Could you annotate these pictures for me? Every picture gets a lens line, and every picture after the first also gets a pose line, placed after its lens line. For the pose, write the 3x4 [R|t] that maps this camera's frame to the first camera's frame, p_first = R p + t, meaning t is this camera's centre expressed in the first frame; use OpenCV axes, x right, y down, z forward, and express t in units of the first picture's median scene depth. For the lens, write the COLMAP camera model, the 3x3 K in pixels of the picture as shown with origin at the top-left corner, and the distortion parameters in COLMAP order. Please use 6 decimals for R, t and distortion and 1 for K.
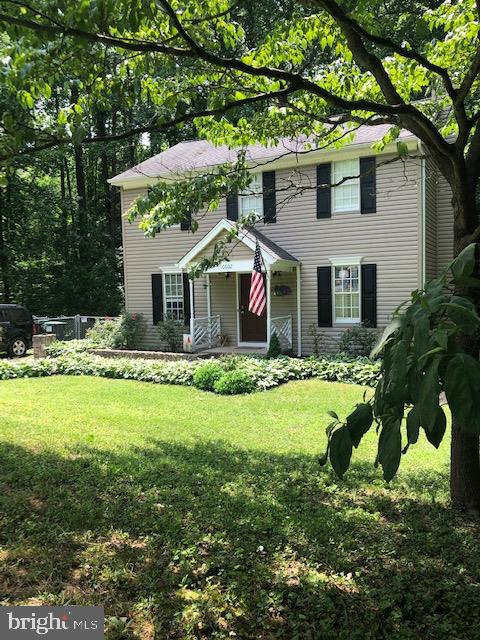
lens RADIAL K [[523.2, 0, 243.8], [0, 523.2, 323.1], [0, 0, 1]] dist [0.016844, -0.014118]
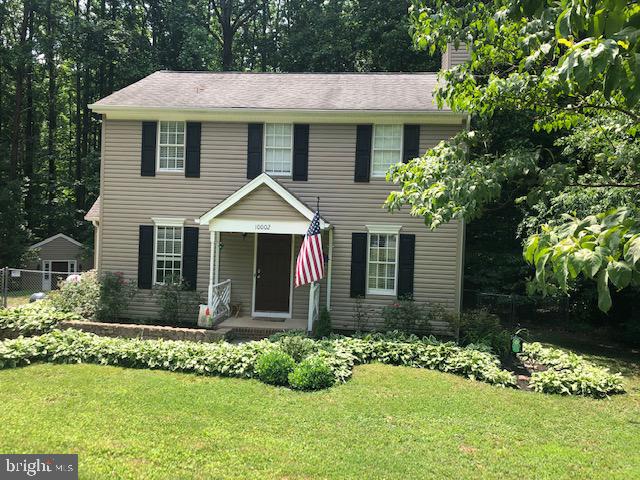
lens RADIAL K [[523.2, 0, 309.2], [0, 523.2, 231.5], [0, 0, 1]] dist [0.016844, -0.014118]
pose [[0.930239, 0.057631, 0.362401, -0.283460], [-0.035206, 0.997051, -0.068188, -0.046967], [-0.365262, 0.050673, 0.929525, 0.178649]]
